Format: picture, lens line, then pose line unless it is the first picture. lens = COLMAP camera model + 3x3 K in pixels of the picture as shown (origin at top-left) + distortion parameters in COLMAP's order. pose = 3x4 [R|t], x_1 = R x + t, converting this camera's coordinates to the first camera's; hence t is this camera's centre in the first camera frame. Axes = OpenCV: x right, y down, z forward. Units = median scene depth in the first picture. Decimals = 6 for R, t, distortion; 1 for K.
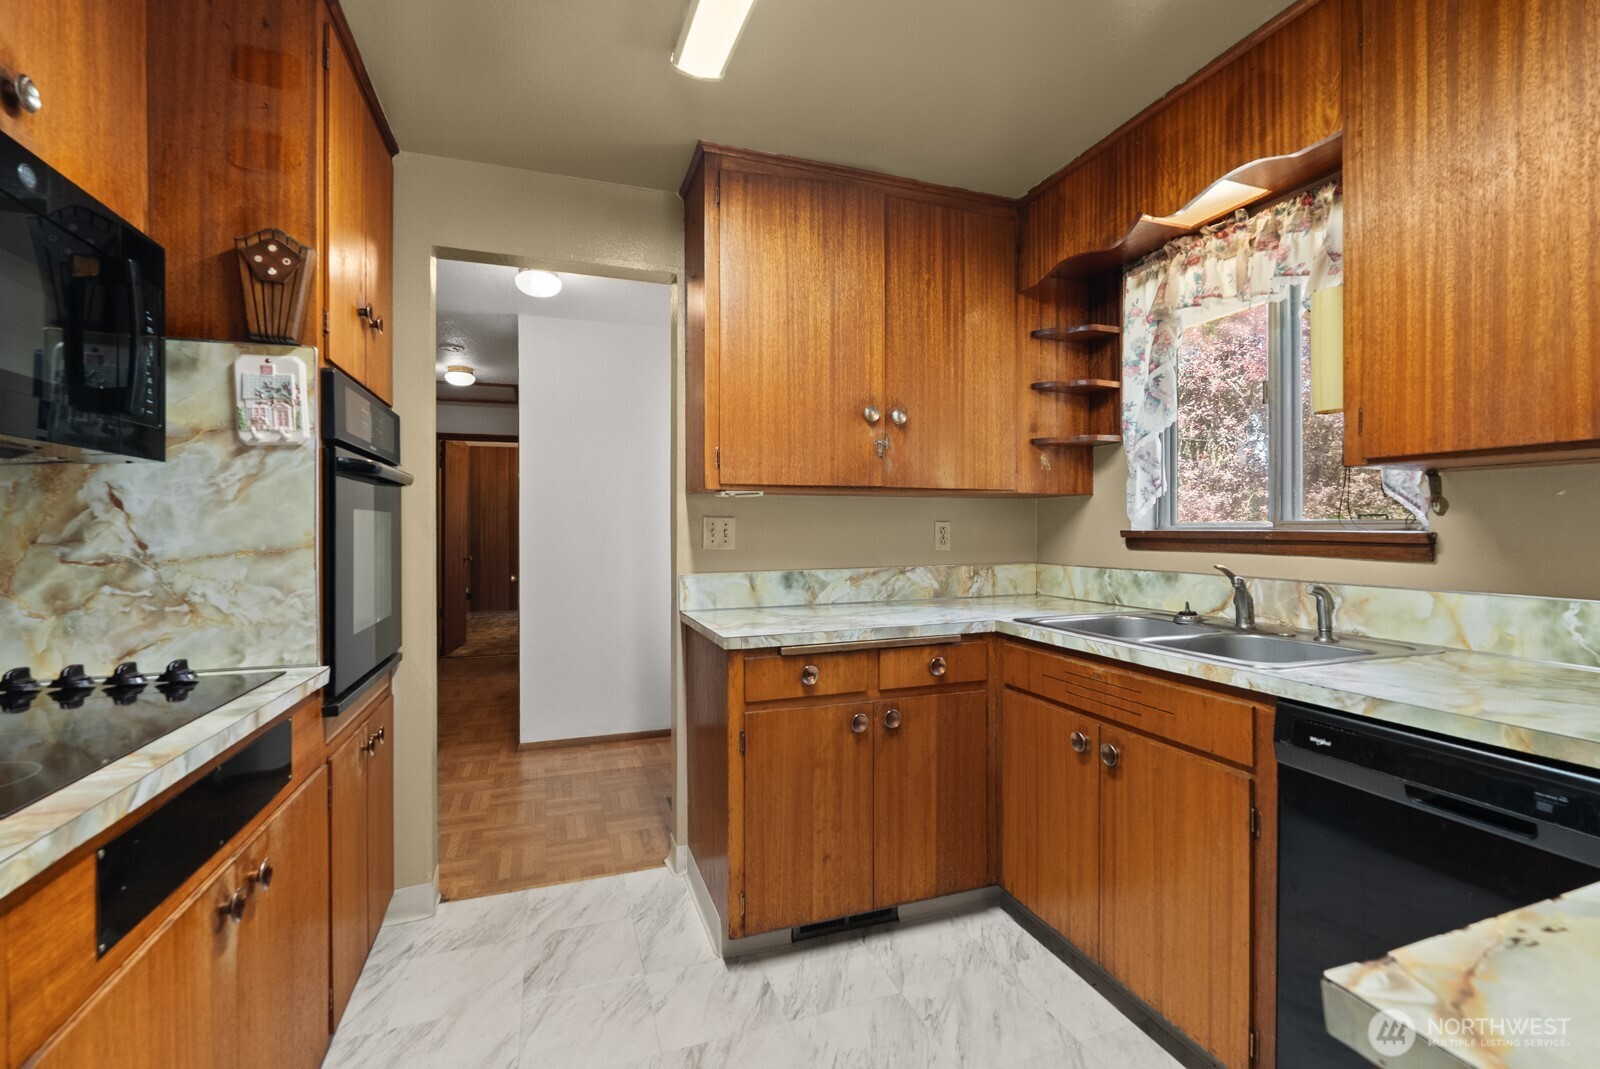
lens RADIAL K [[711.6, 0, 806.6], [0, 711.6, 530.1], [0, 0, 1]] dist [-0.003089, -0.000691]
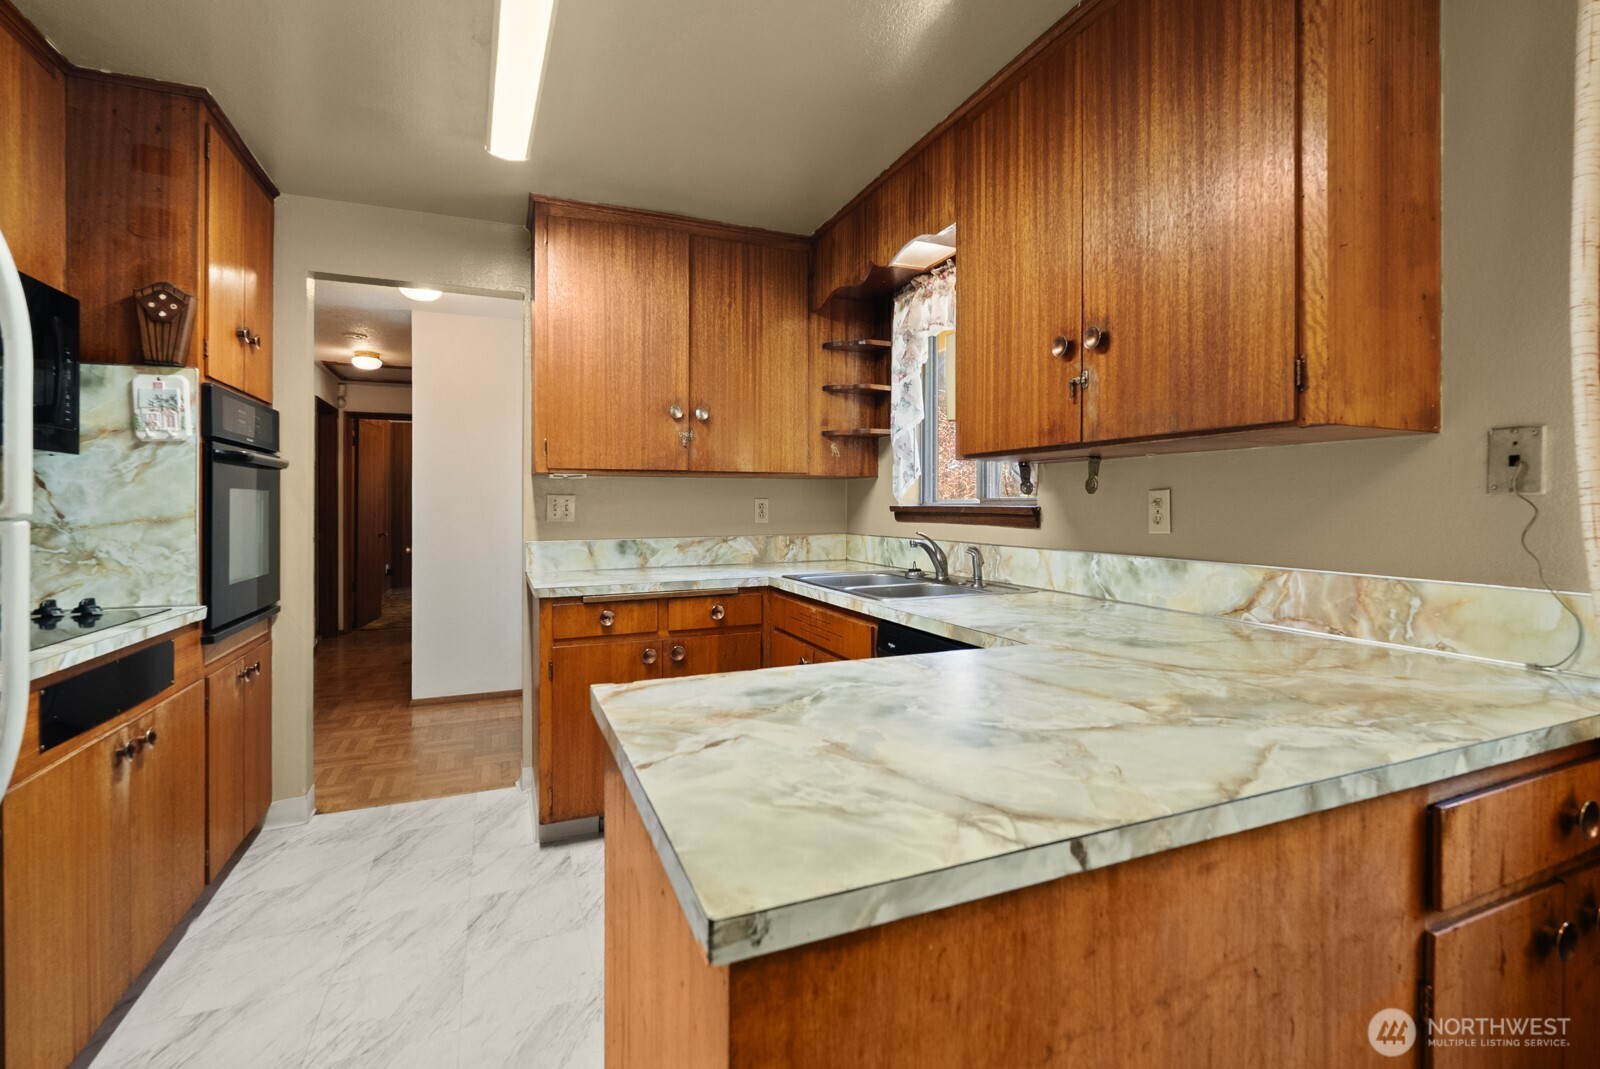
lens RADIAL K [[735.1, 0, 814.2], [0, 735.1, 503.6], [0, 0, 1]] dist [-0.001802, -0.000923]
pose [[0.998168, 0.001191, 0.060497, 0.288225], [-0.000889, 0.999987, -0.005029, 0.003422], [-0.060502, 0.004966, 0.998156, -0.335568]]
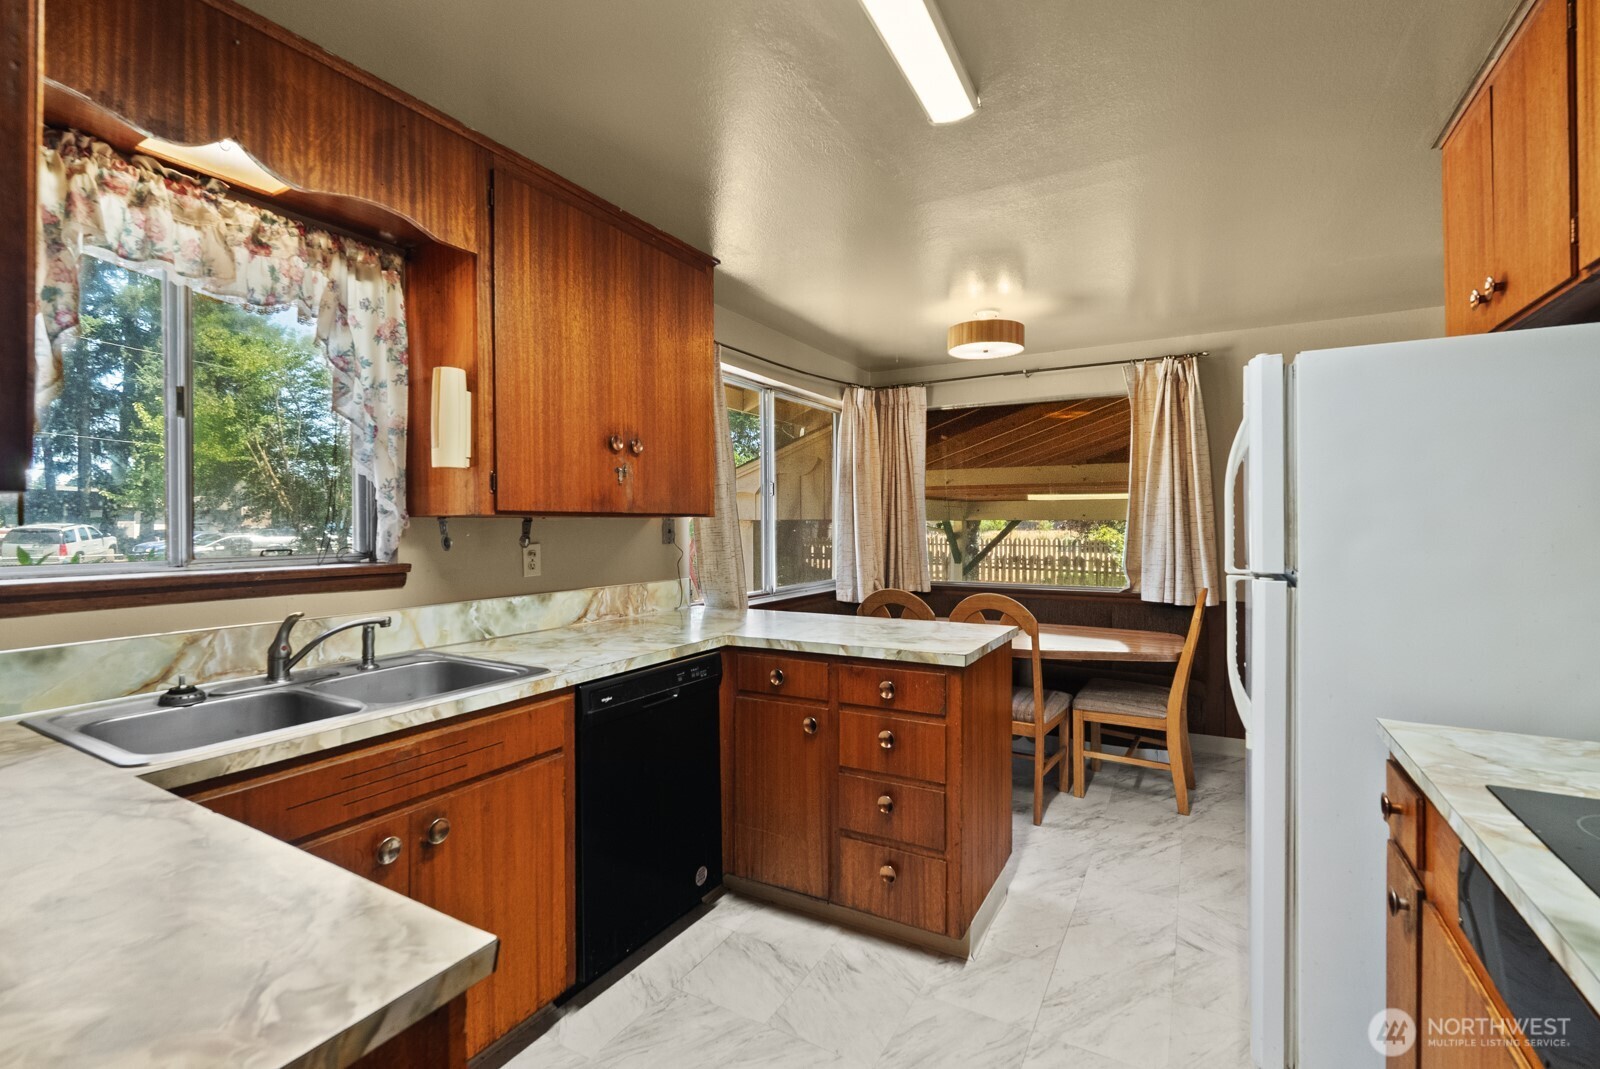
lens RADIAL K [[720.2, 0, 802.8], [0, 720.2, 523.6], [0, 0, 1]] dist [-0.002540, -0.000031]
pose [[-0.652447, 0.004519, 0.757821, -0.465620], [0.007969, 0.999968, 0.000898, -0.052398], [-0.757792, 0.006625, -0.652462, 1.053530]]
